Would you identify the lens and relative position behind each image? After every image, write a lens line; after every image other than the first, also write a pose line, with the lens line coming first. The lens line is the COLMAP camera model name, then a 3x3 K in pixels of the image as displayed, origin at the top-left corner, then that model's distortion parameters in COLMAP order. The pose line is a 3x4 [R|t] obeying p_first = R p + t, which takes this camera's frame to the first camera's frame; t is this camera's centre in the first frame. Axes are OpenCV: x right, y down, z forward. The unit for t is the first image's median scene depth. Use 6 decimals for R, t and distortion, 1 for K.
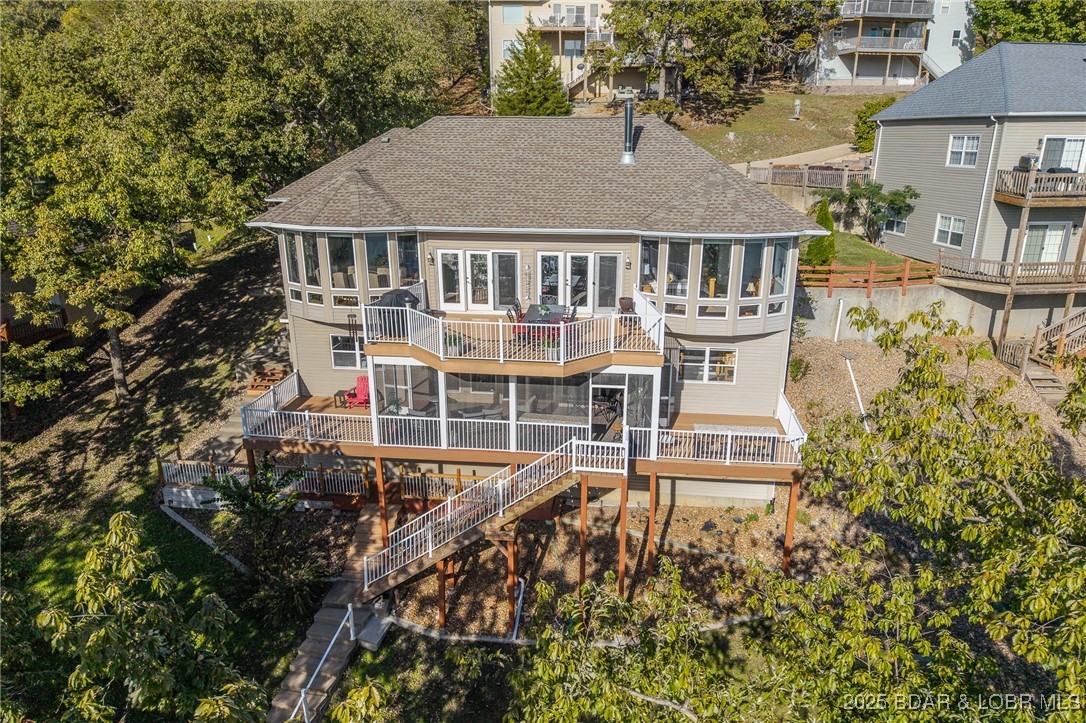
lens RADIAL K [[728.4, 0, 544.6], [0, 728.4, 361.1], [0, 0, 1]] dist [0.026018, -0.025001]
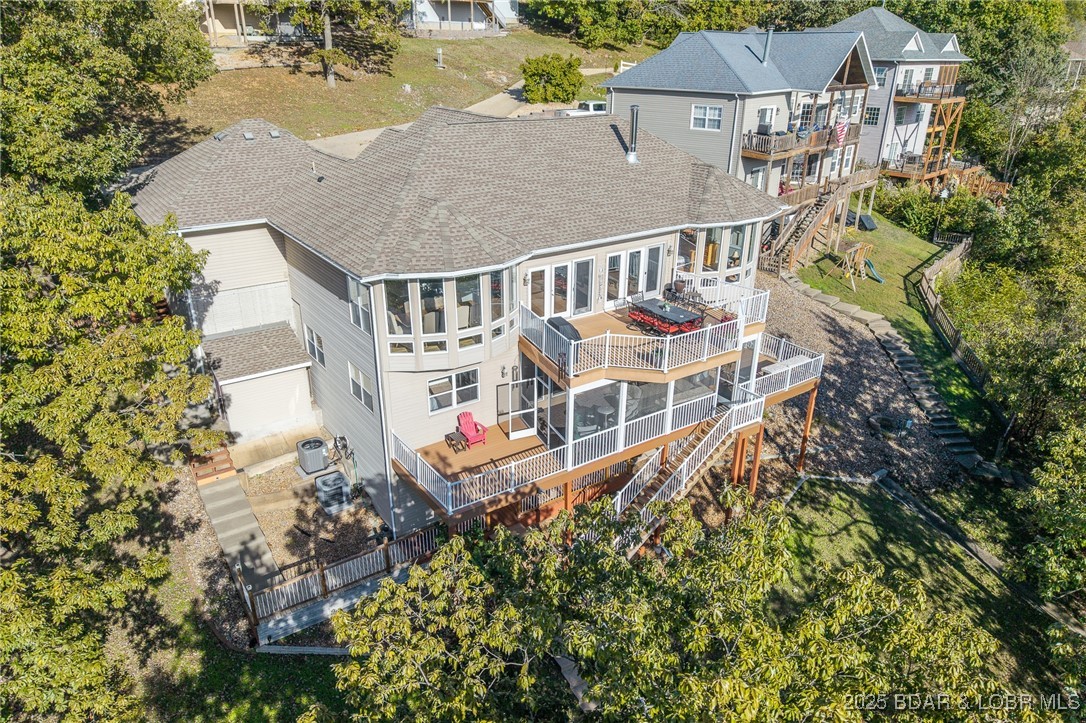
lens RADIAL K [[728.4, 0, 544.6], [0, 728.4, 361.1], [0, 0, 1]] dist [0.026018, -0.025001]
pose [[0.739540, -0.261077, 0.620419, -0.632013], [0.190711, 0.965217, 0.178842, -0.165830], [-0.645530, -0.013940, 0.763607, 0.182357]]
